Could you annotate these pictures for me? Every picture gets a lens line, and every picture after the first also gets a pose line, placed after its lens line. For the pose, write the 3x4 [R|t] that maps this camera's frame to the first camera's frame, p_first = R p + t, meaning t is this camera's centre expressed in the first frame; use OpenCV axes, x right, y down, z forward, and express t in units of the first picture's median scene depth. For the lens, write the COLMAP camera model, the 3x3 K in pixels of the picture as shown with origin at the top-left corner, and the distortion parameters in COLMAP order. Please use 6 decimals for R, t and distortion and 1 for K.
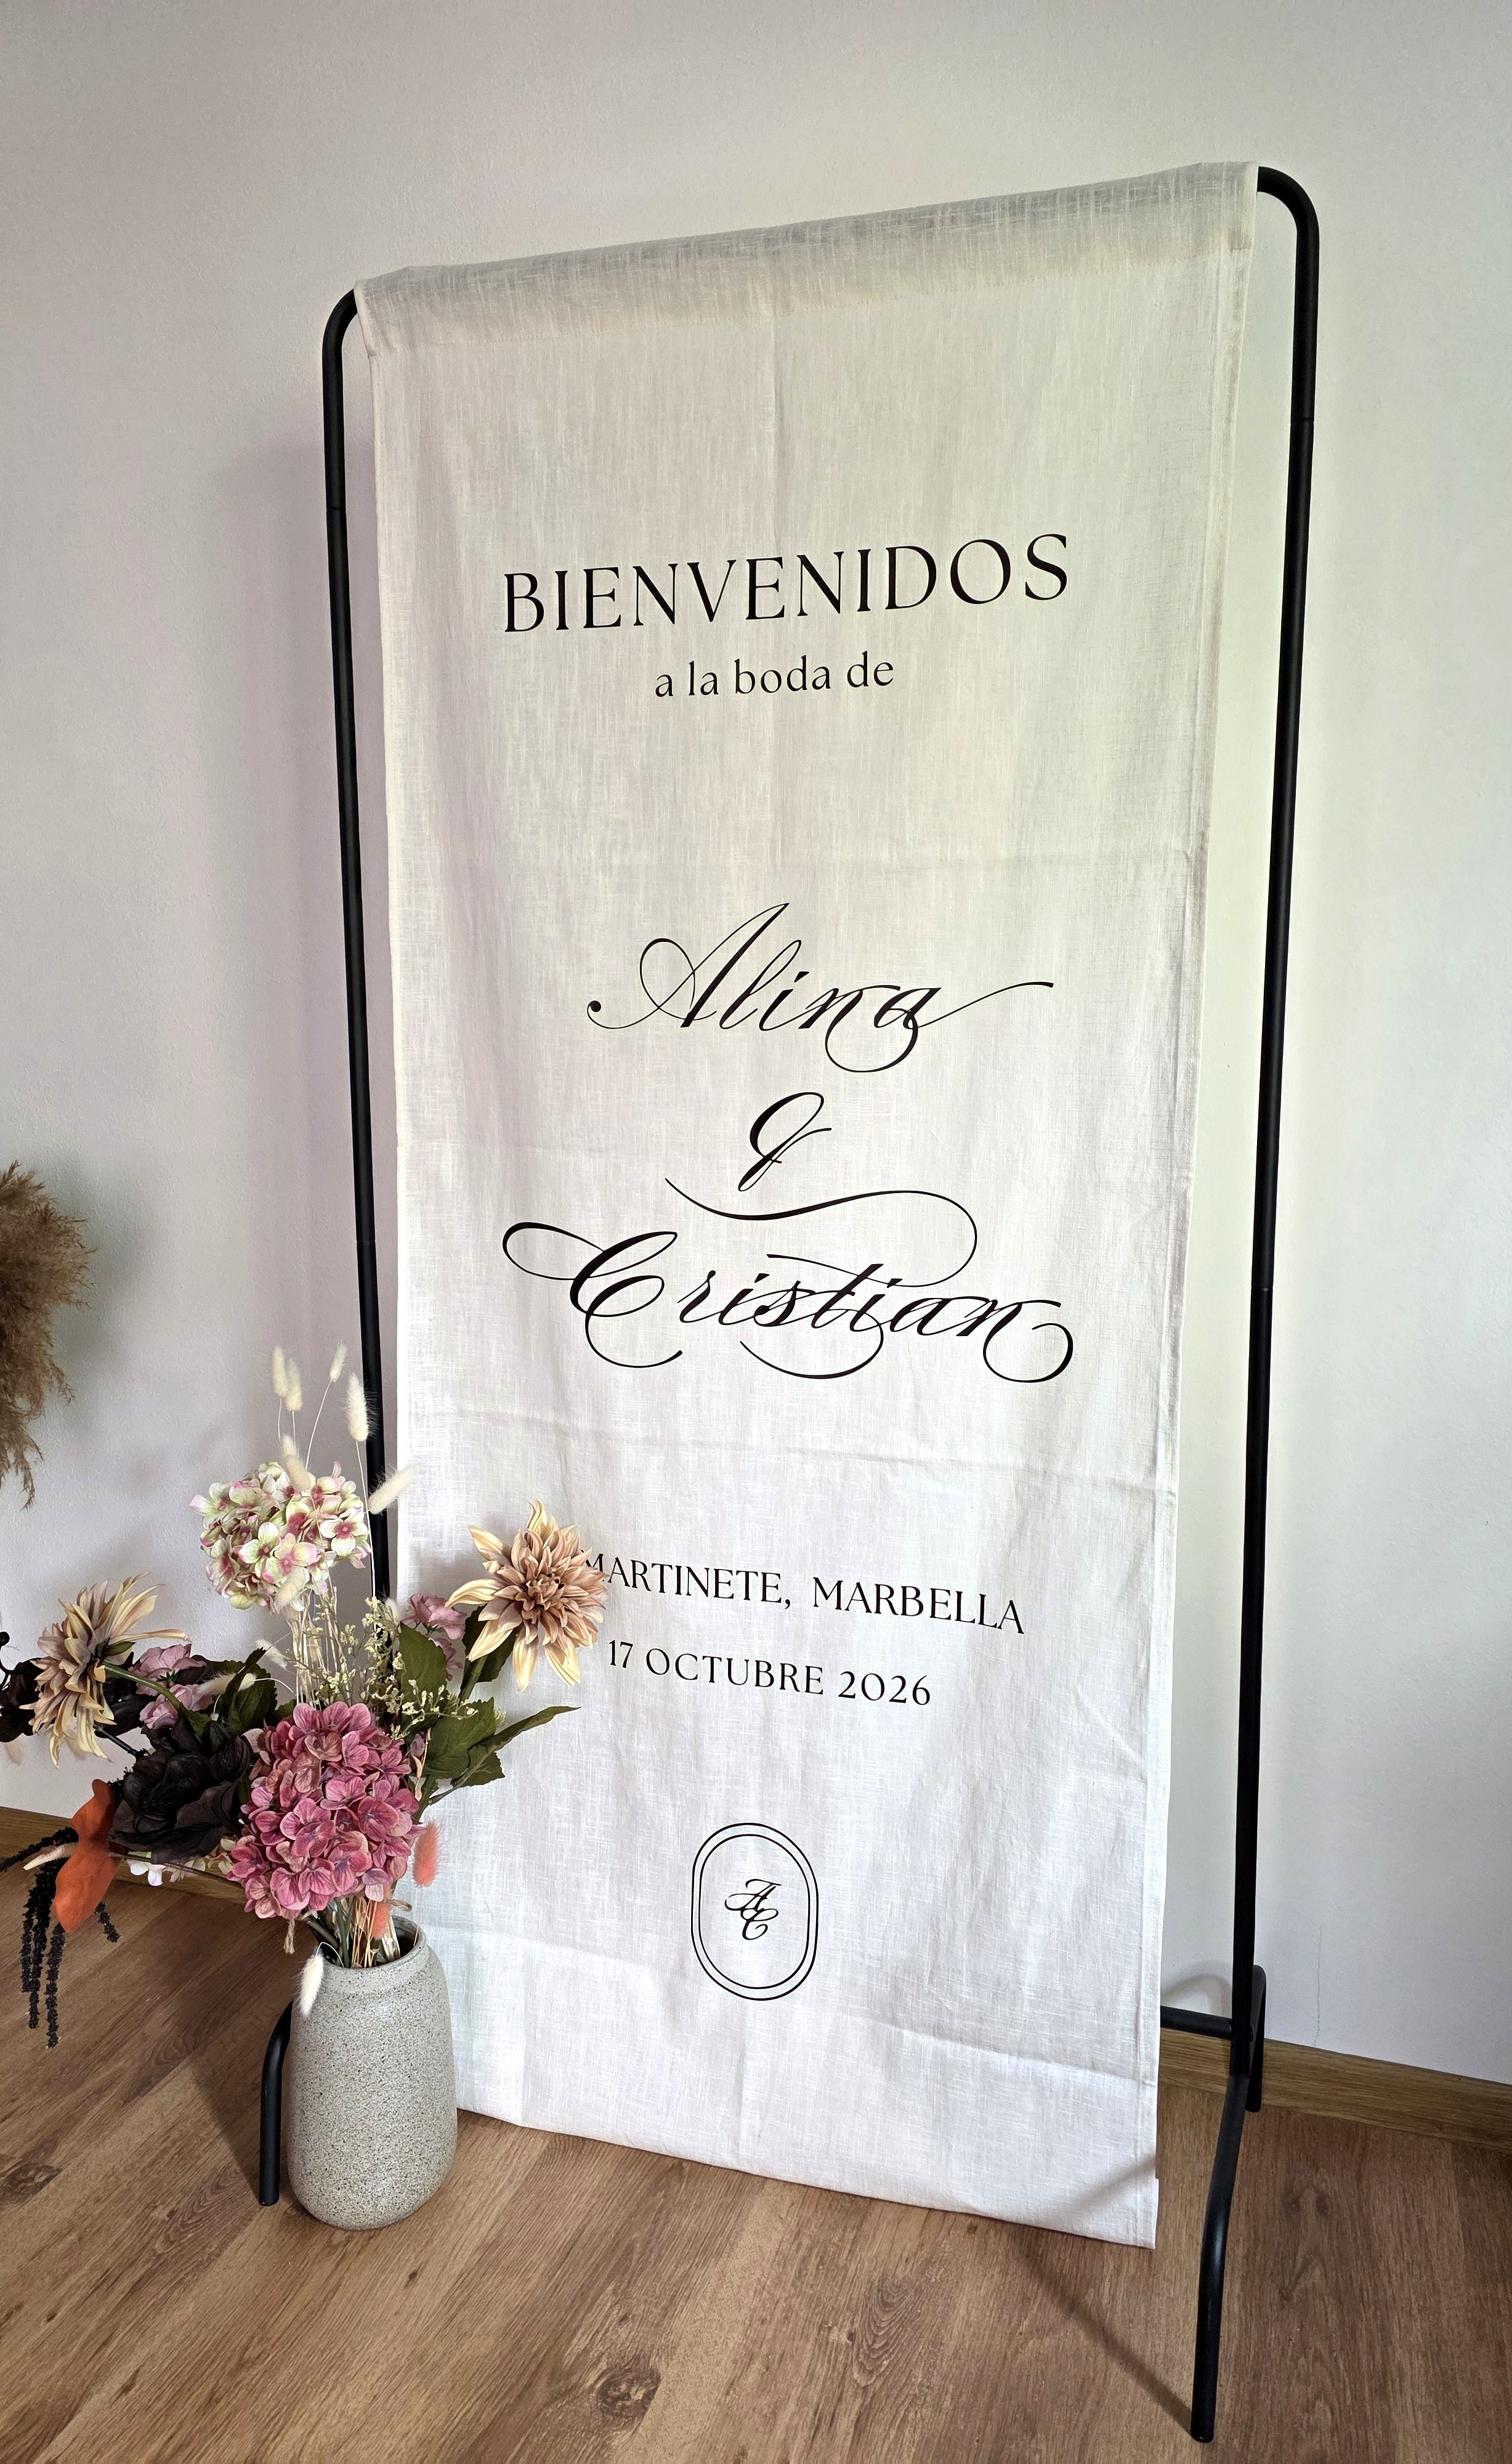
lens RADIAL K [[1619.0, 0, 755.4], [0, 1619.0, 1232.8], [0, 0, 1]] dist [0.012073, -0.008336]
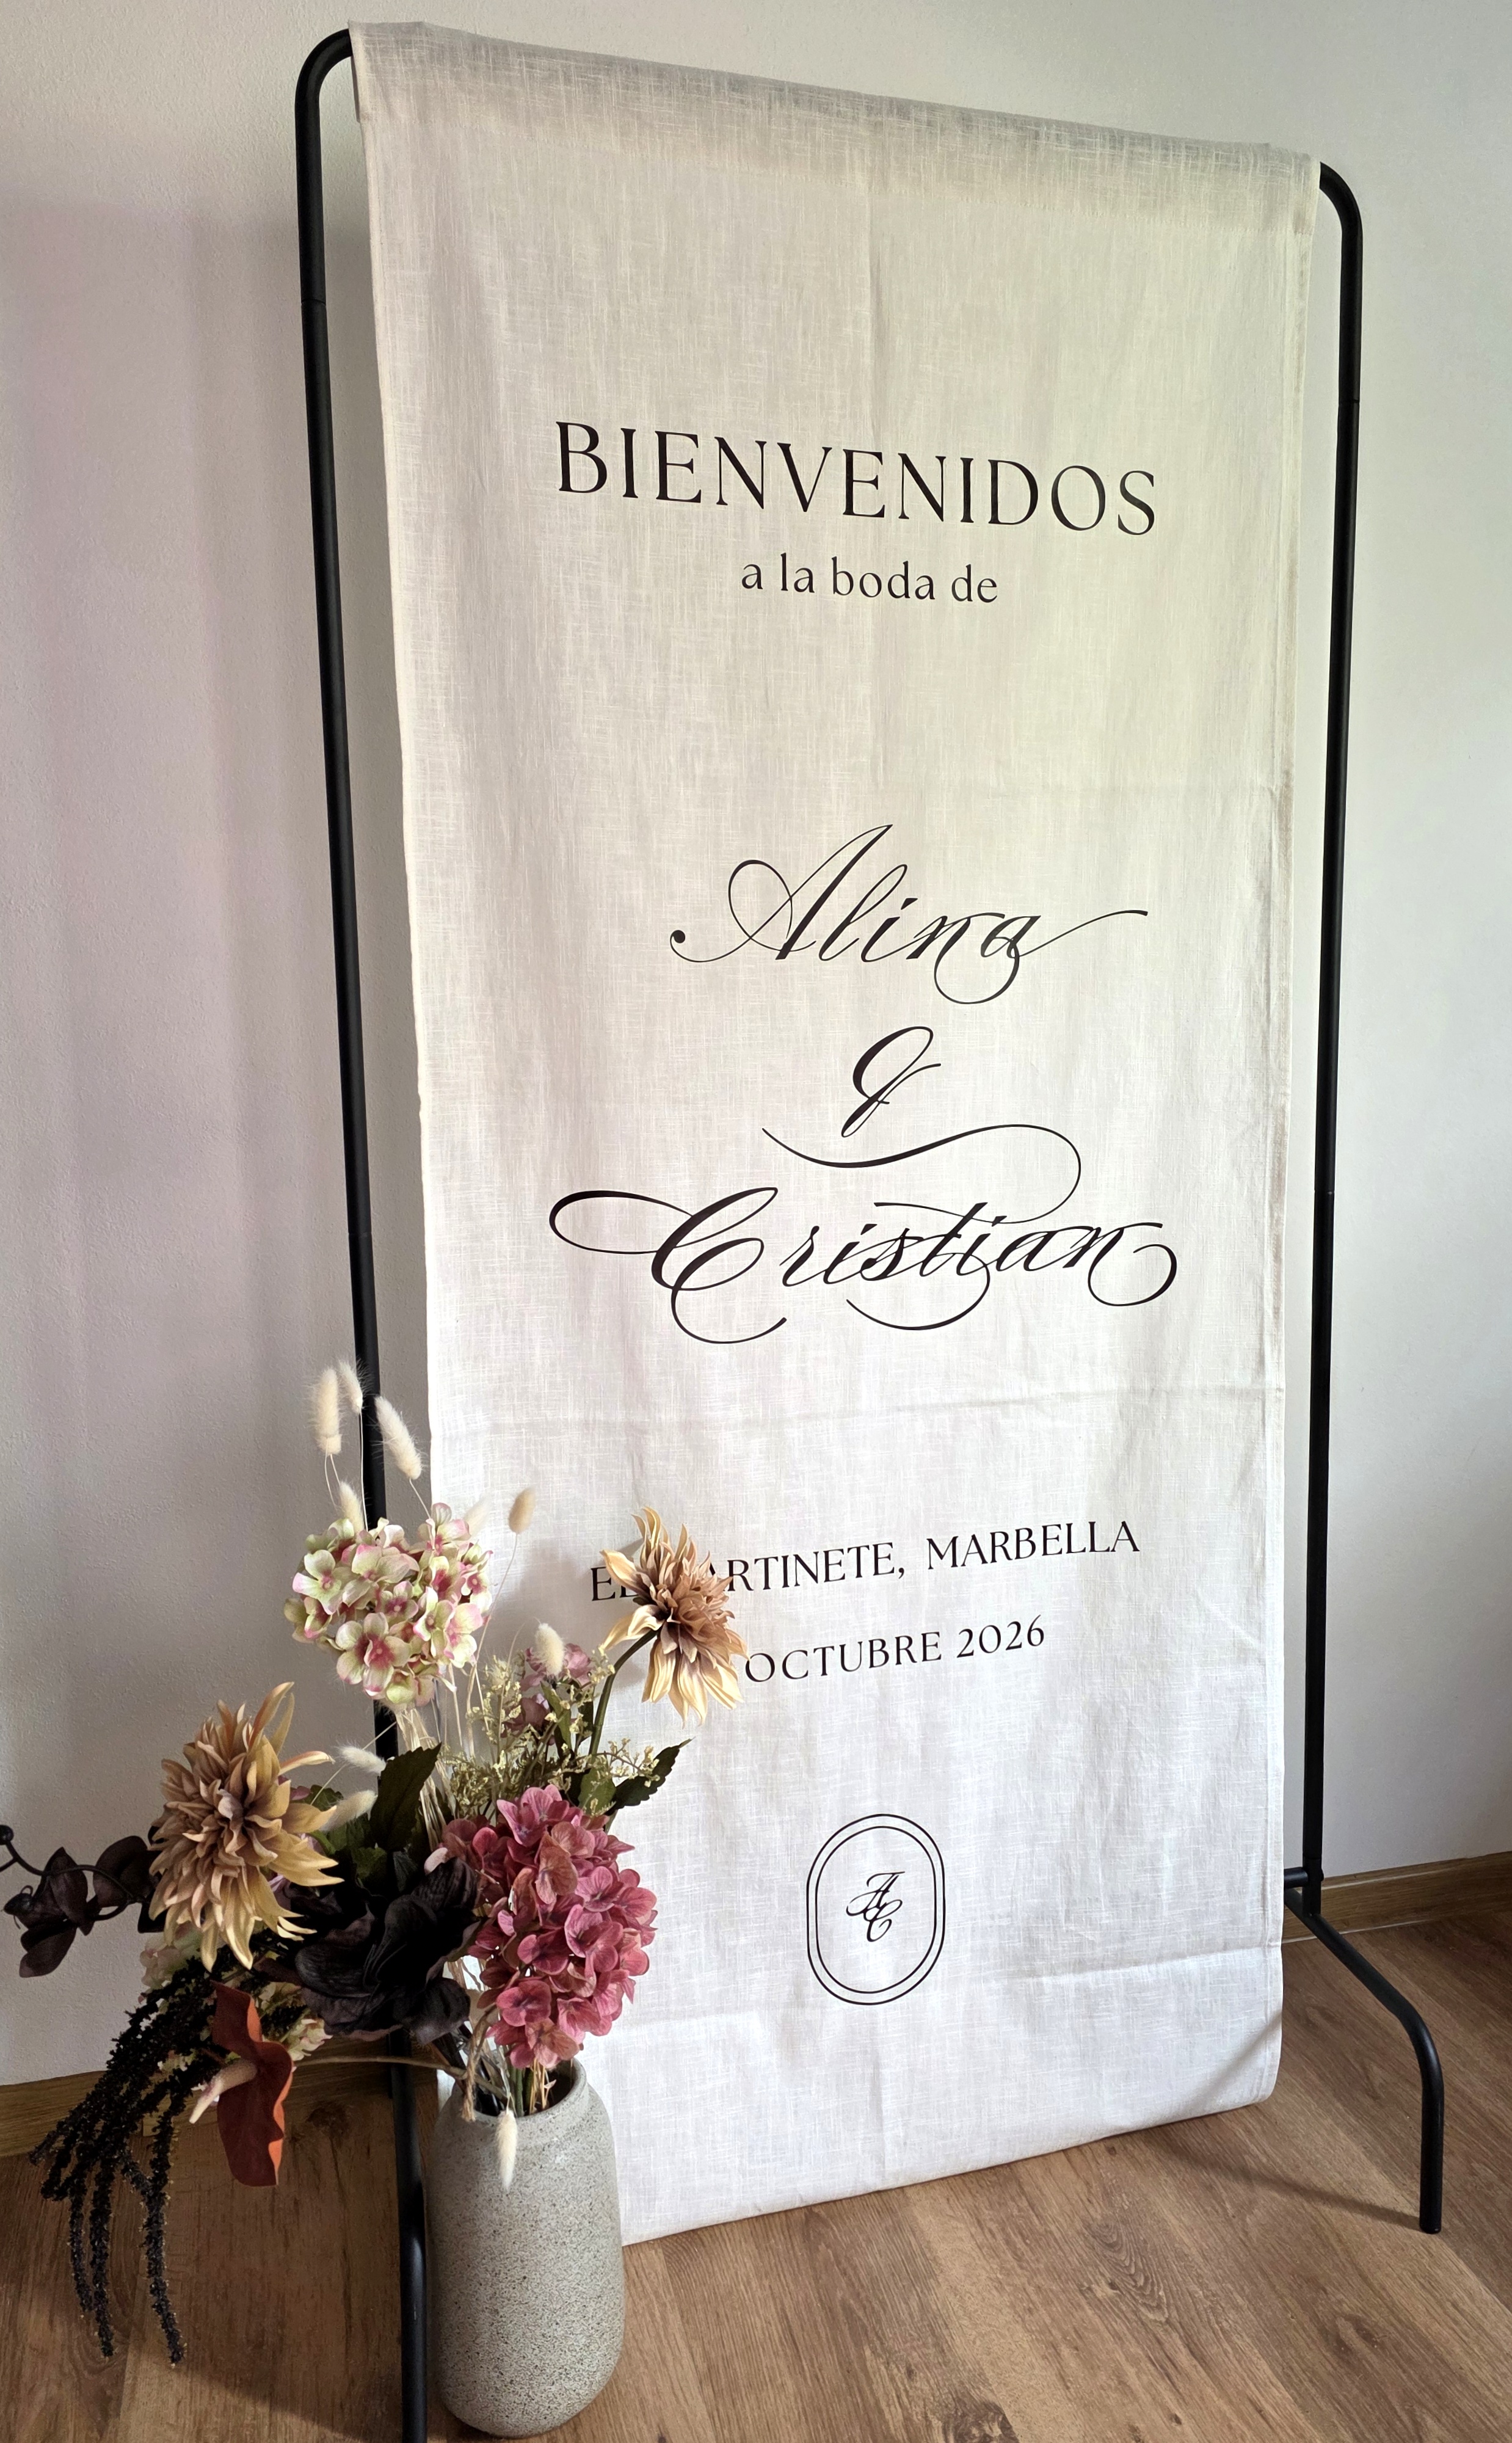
lens RADIAL K [[1710.0, 0, 757.9], [0, 1710.0, 1219.8], [0, 0, 1]] dist [0.011782, -0.008832]
pose [[0.847939, -0.082854, 0.523579, -0.578525], [0.082548, 0.996299, 0.023974, -0.006059], [-0.523627, 0.022892, 0.851640, 0.201220]]
